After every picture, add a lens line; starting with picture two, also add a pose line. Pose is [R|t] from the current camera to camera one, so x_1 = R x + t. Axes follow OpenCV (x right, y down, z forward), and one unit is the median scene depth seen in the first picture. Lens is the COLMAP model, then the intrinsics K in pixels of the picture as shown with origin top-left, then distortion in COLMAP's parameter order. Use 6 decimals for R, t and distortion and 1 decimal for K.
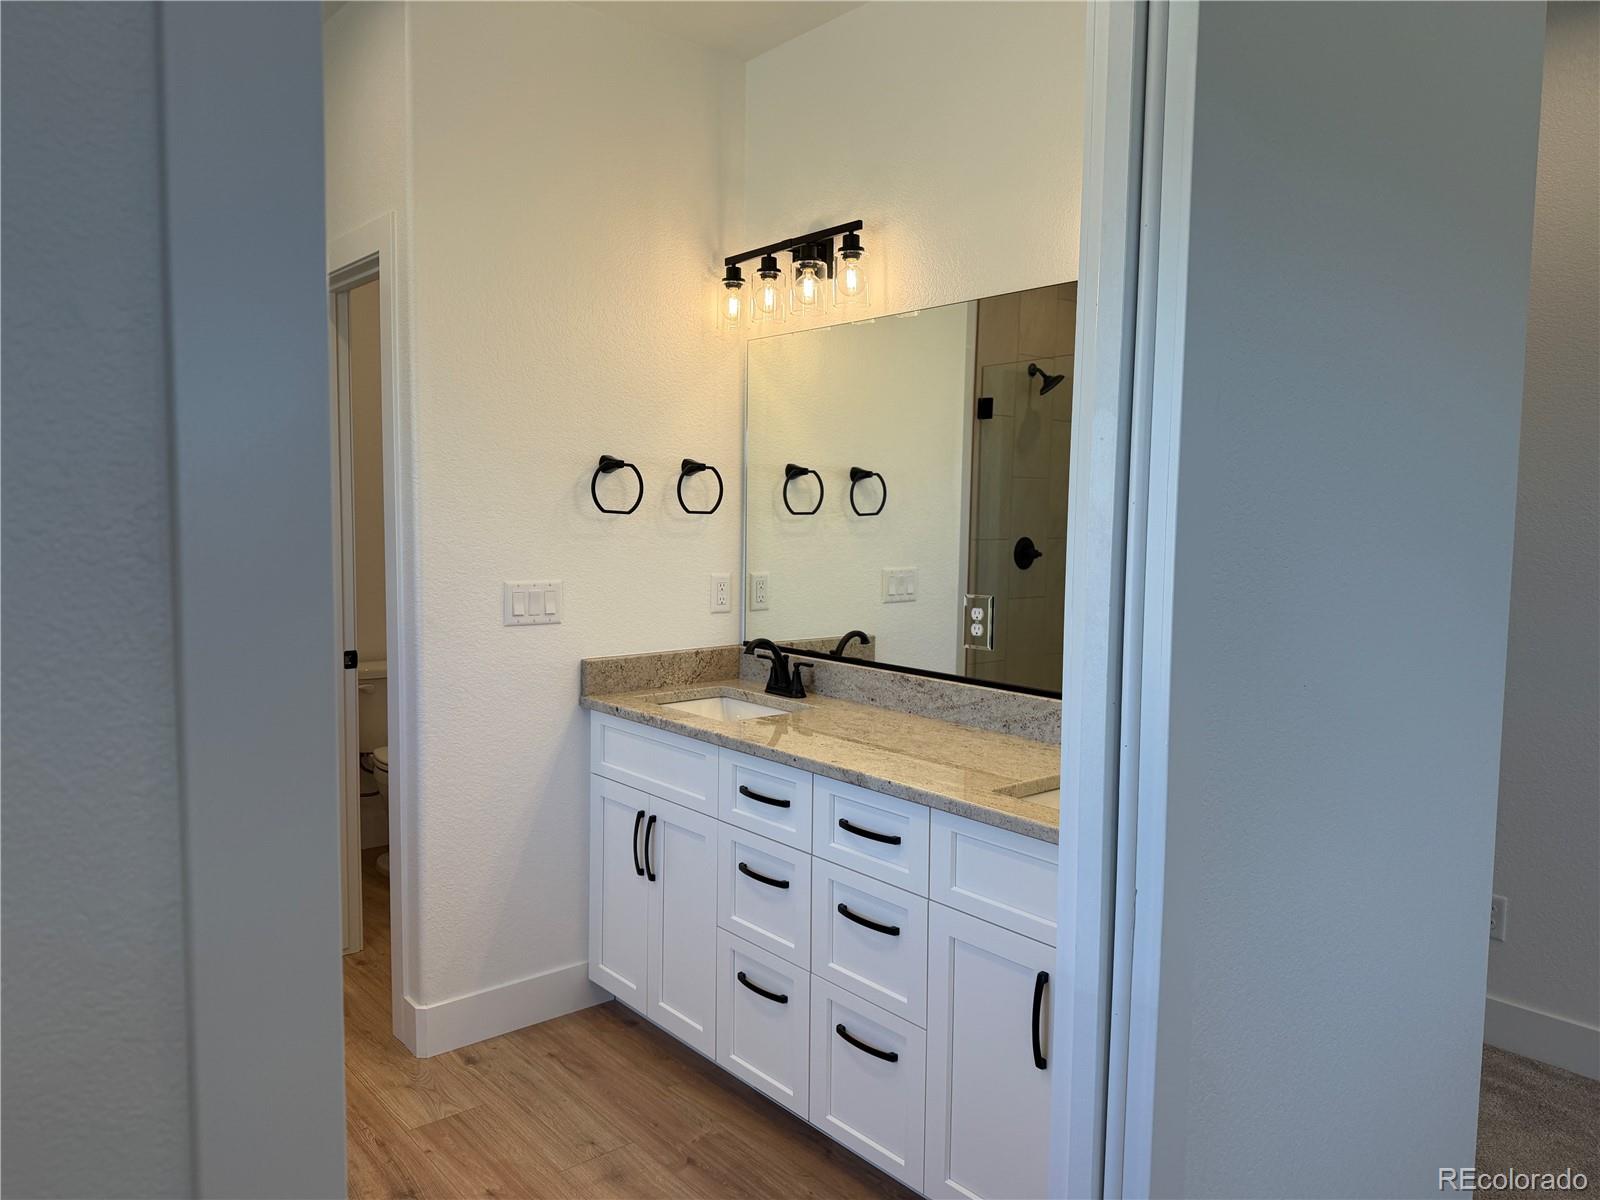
lens RADIAL K [[1103.8, 0, 800.0], [0, 1103.8, 600.0], [0, 0, 1]] dist [0.110988, -0.176302]
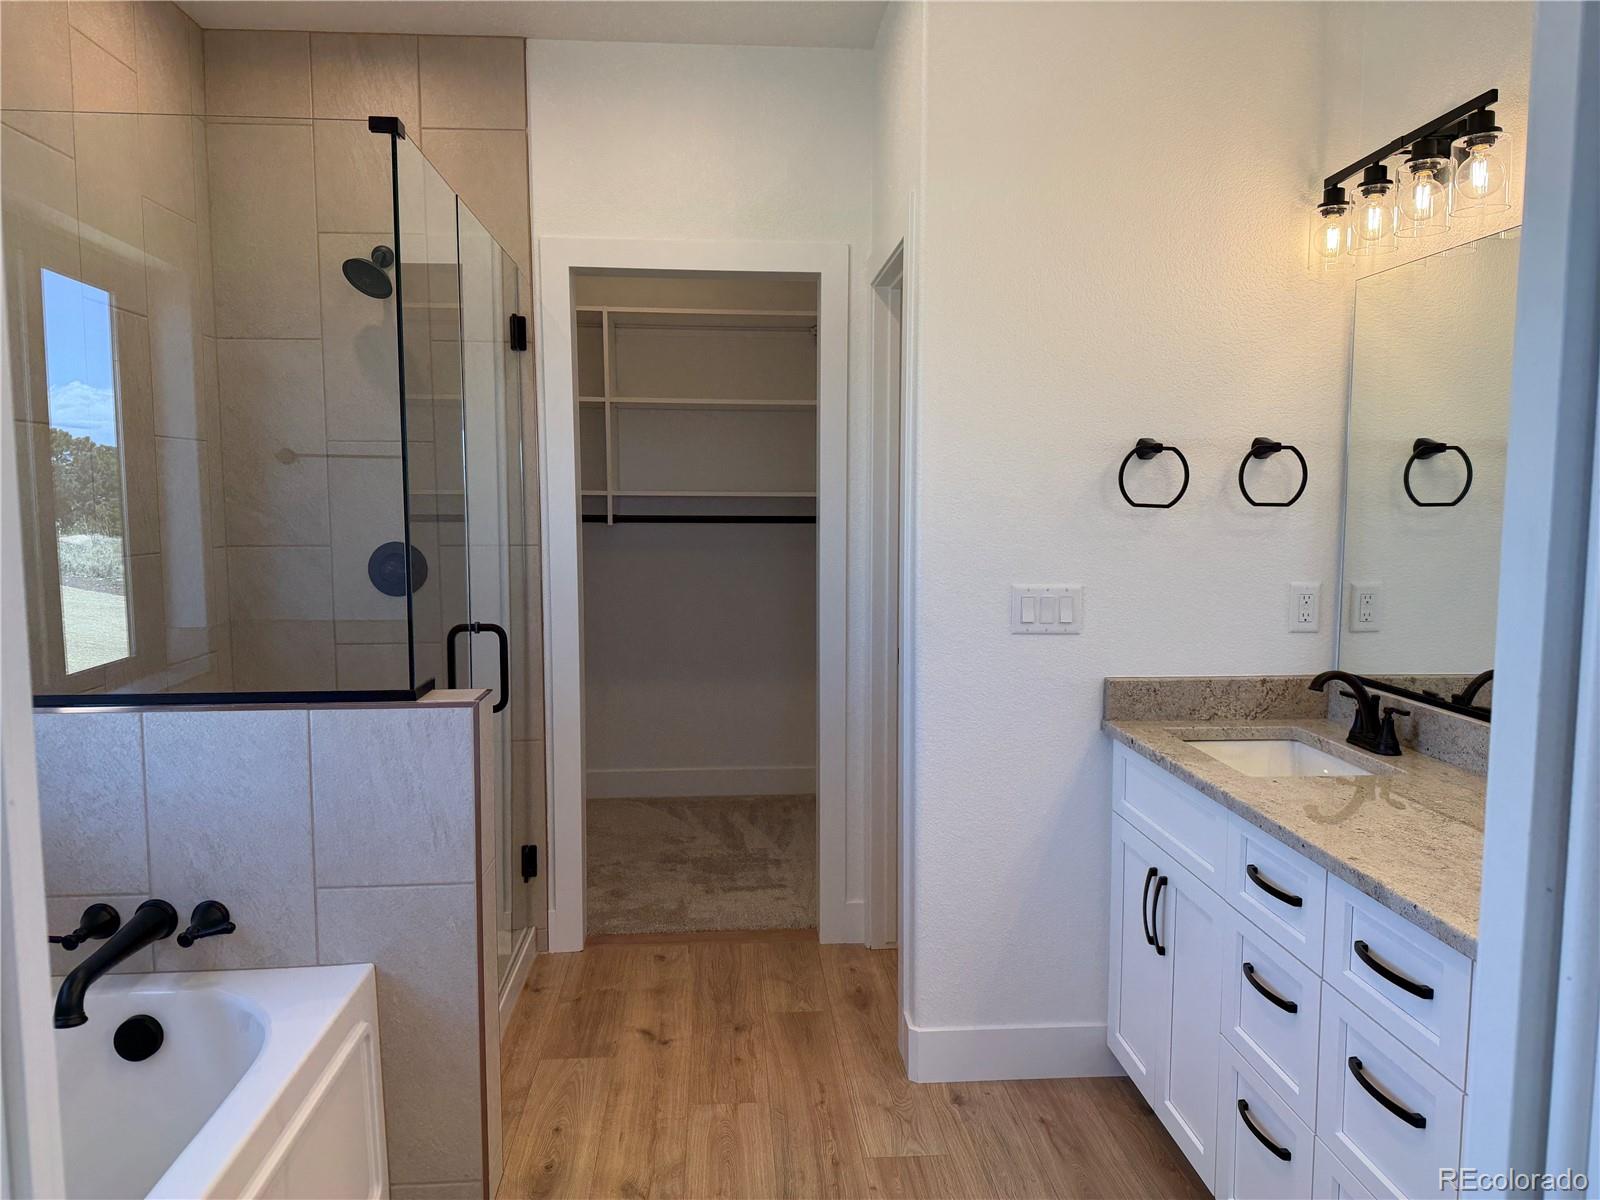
lens RADIAL K [[1130.0, 0, 800.0], [0, 1130.0, 600.0], [0, 0, 1]] dist [0.005687, -0.006181]
pose [[0.806441, 0.045742, -0.589542, 0.125019], [-0.041620, 0.998922, 0.020573, -0.014524], [0.589848, 0.007946, 0.807476, 0.156783]]
